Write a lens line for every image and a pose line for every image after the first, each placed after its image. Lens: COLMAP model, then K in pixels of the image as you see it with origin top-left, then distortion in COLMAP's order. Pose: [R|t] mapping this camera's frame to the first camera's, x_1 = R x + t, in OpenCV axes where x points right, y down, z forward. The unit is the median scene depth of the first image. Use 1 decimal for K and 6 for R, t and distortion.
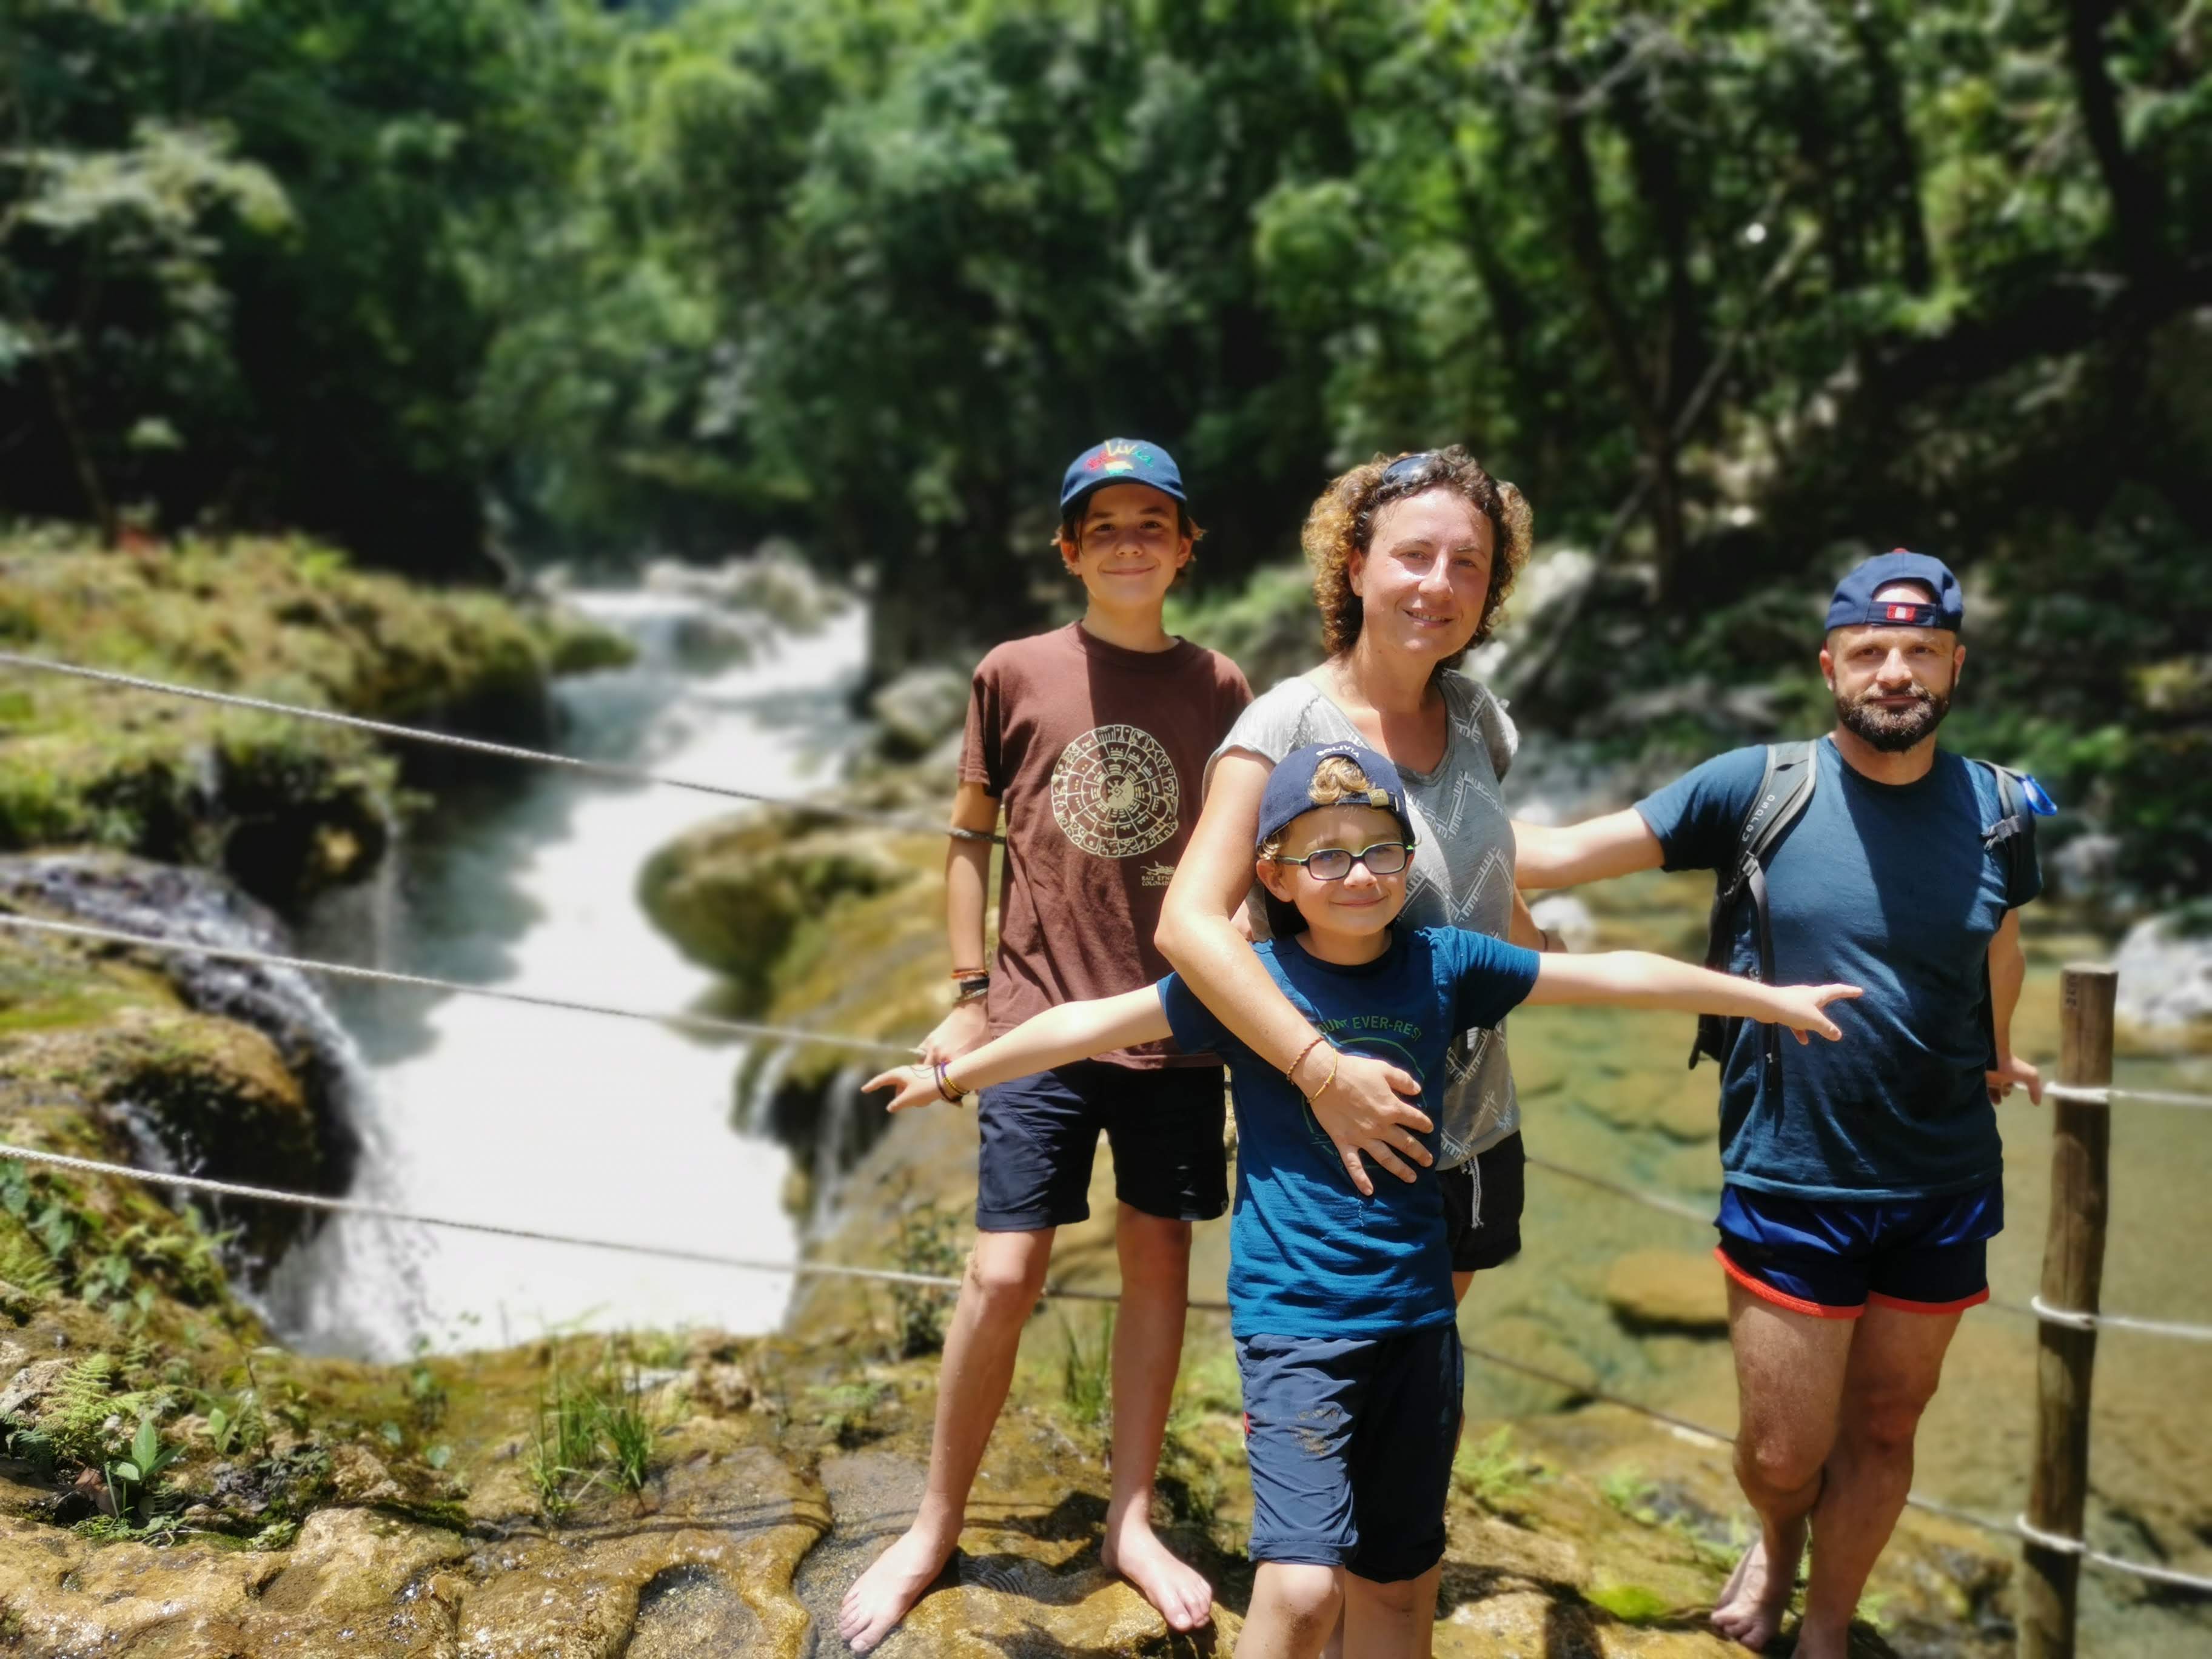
lens RADIAL K [[1705.6, 0, 1106.0], [0, 1705.6, 829.5], [0, 0, 1]] dist [0.063147, 0.002840]
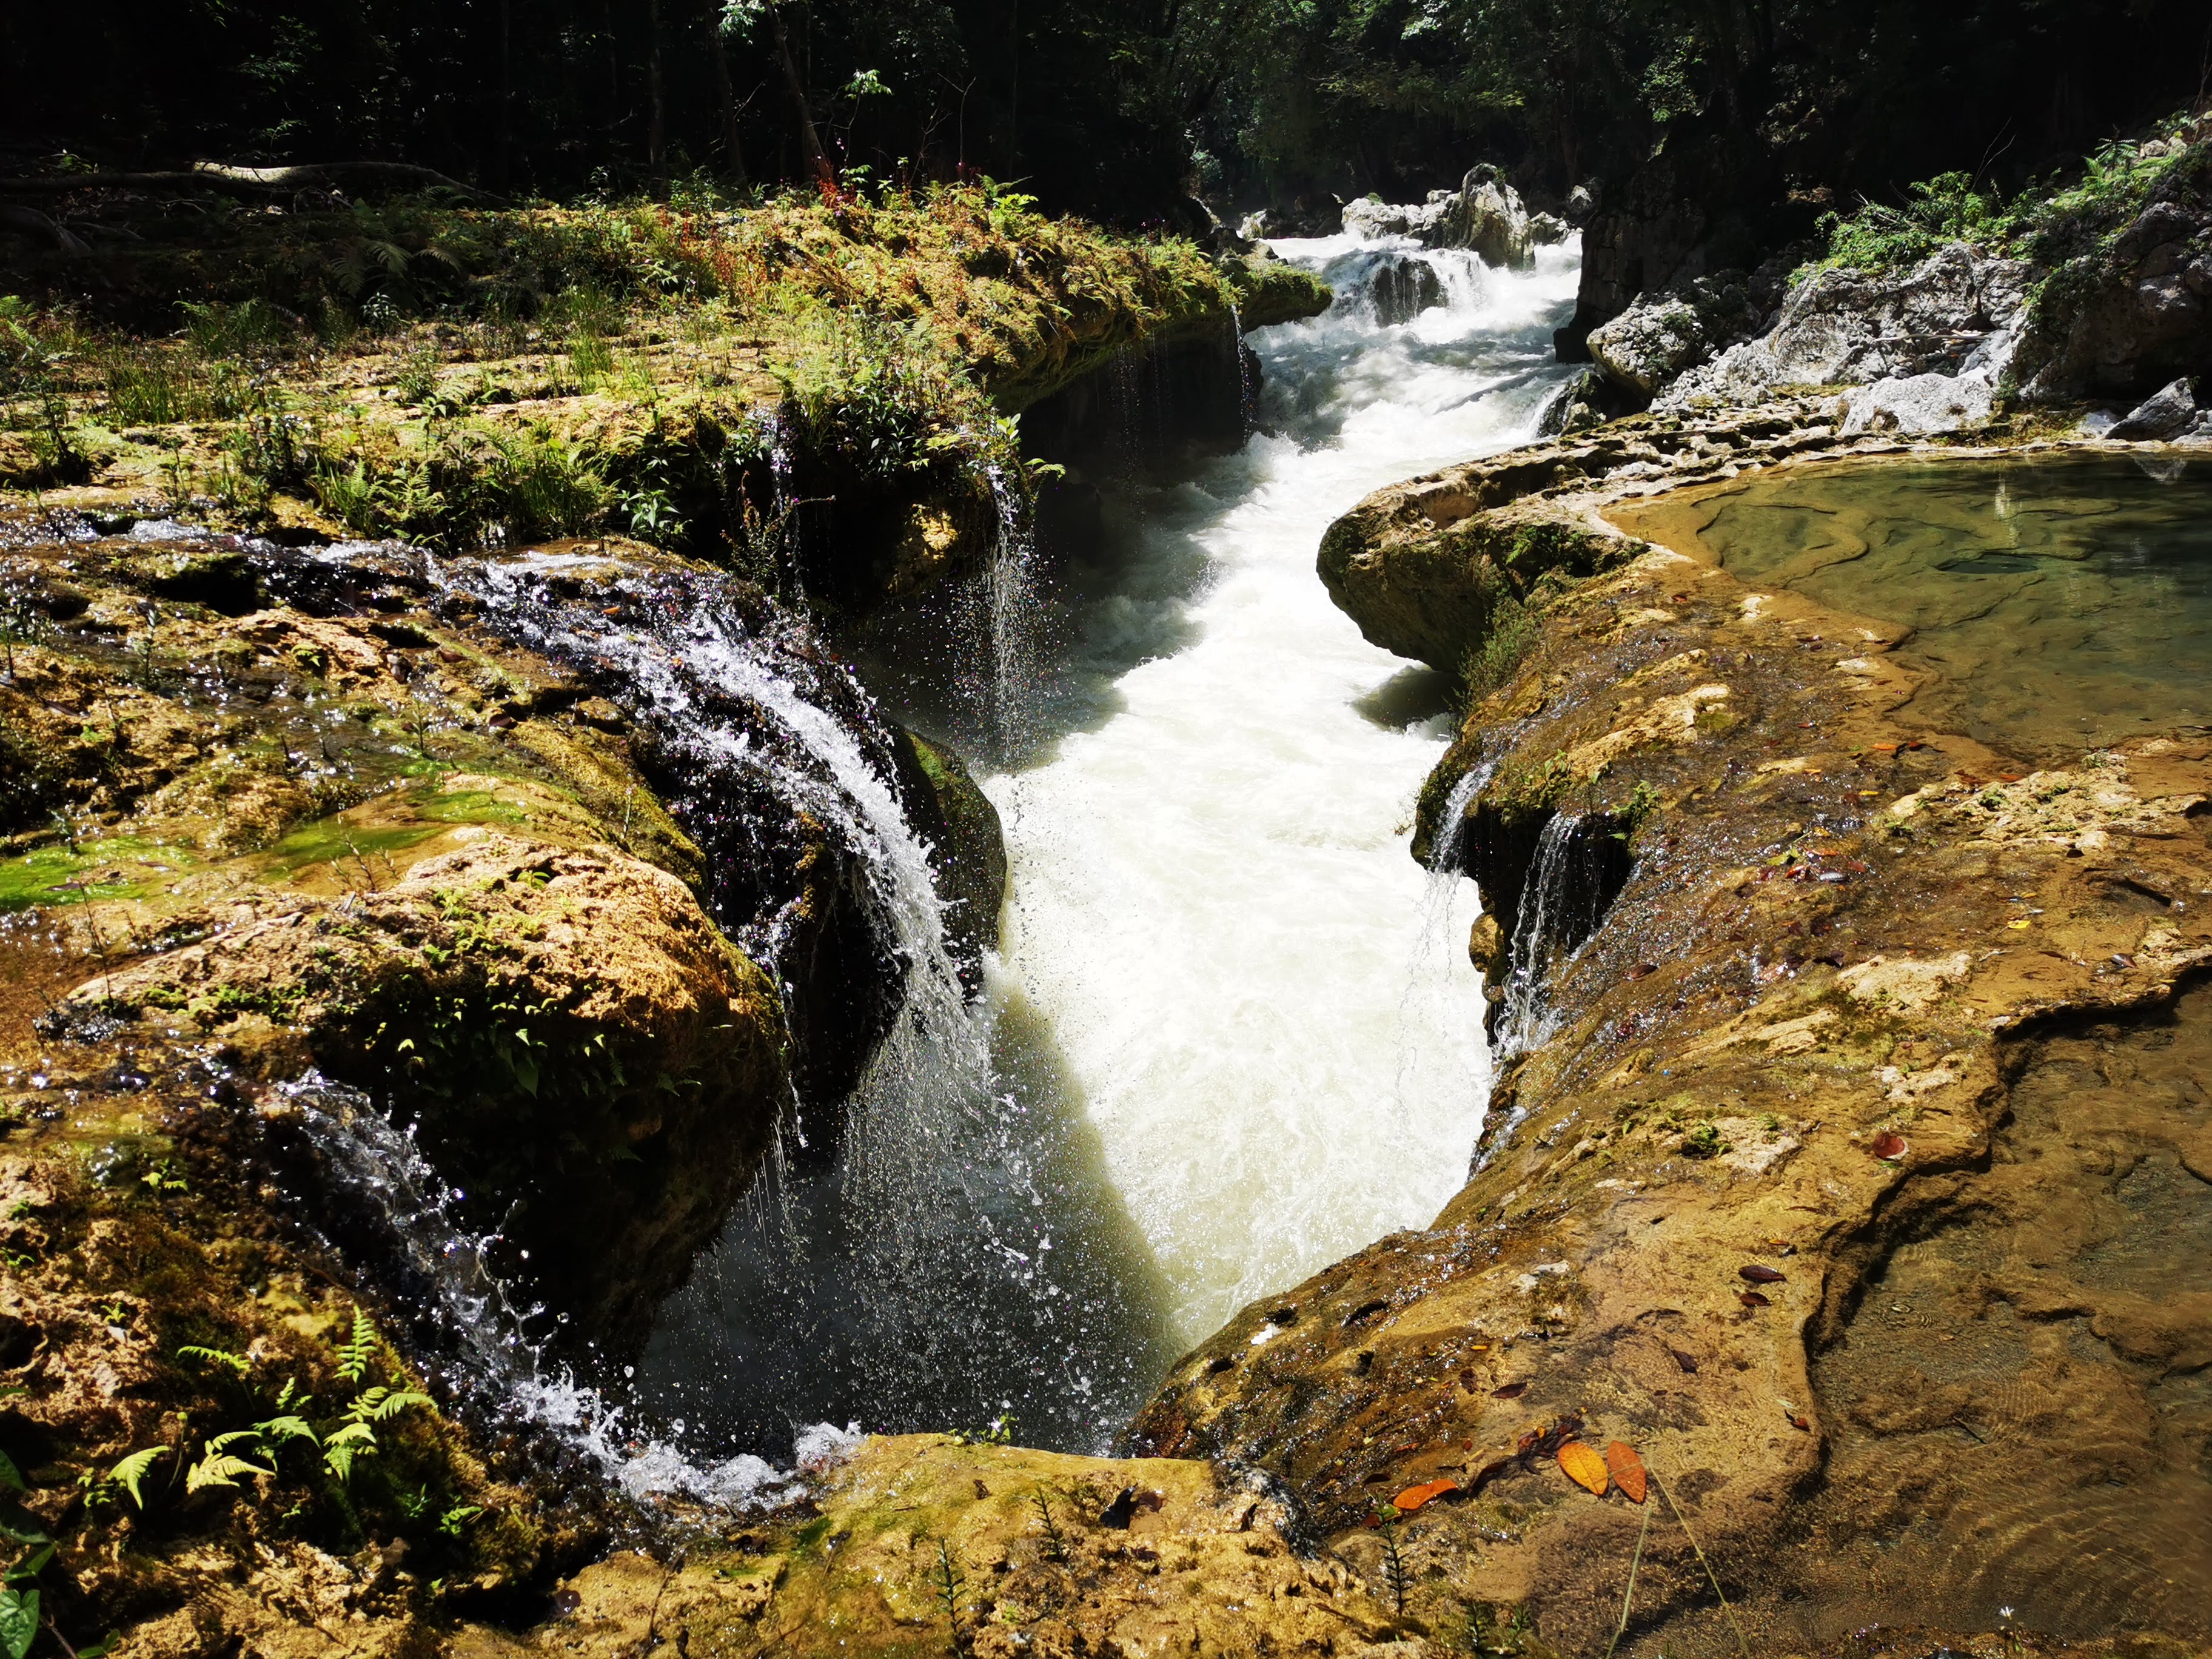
lens RADIAL K [[1705.6, 0, 1106.0], [0, 1705.6, 829.5], [0, 0, 1]] dist [0.063147, 0.002840]
pose [[0.923083, 0.071195, -0.377954, -0.027115], [0.004494, 0.980653, 0.195701, -0.003645], [0.384574, -0.182347, 0.904905, 0.120423]]
